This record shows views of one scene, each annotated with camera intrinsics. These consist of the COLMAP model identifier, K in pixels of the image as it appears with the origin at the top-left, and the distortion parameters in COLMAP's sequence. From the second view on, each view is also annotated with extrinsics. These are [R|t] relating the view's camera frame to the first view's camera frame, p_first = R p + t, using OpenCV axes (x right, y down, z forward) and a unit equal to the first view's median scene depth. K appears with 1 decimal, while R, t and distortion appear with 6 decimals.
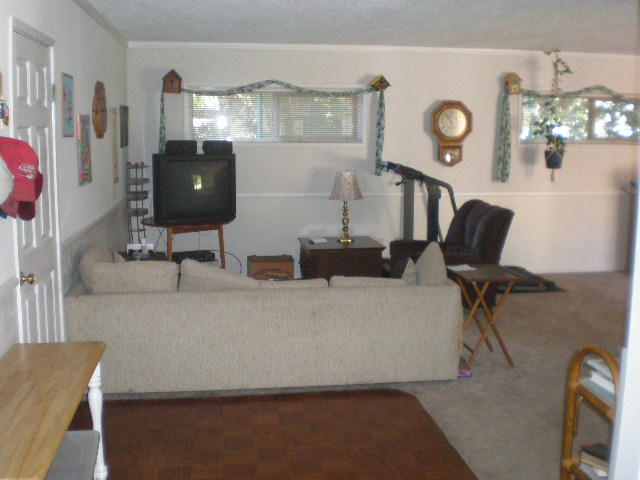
lens RADIAL K [[725.8, 0, 319.7], [0, 725.8, 240.0], [0, 0, 1]] dist [-0.120455, 0.000000]
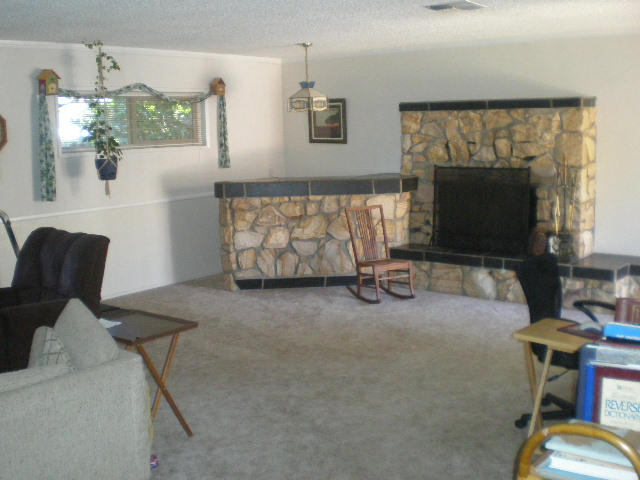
lens RADIAL K [[725.8, 0, 320.4], [0, 725.8, 238.7], [0, 0, 1]] dist [-0.120455, 0.000000]
pose [[0.728465, -0.125327, 0.673522, -0.079358], [0.132098, 0.990371, 0.041411, -0.030917], [-0.672227, 0.058804, 0.738006, 0.189890]]
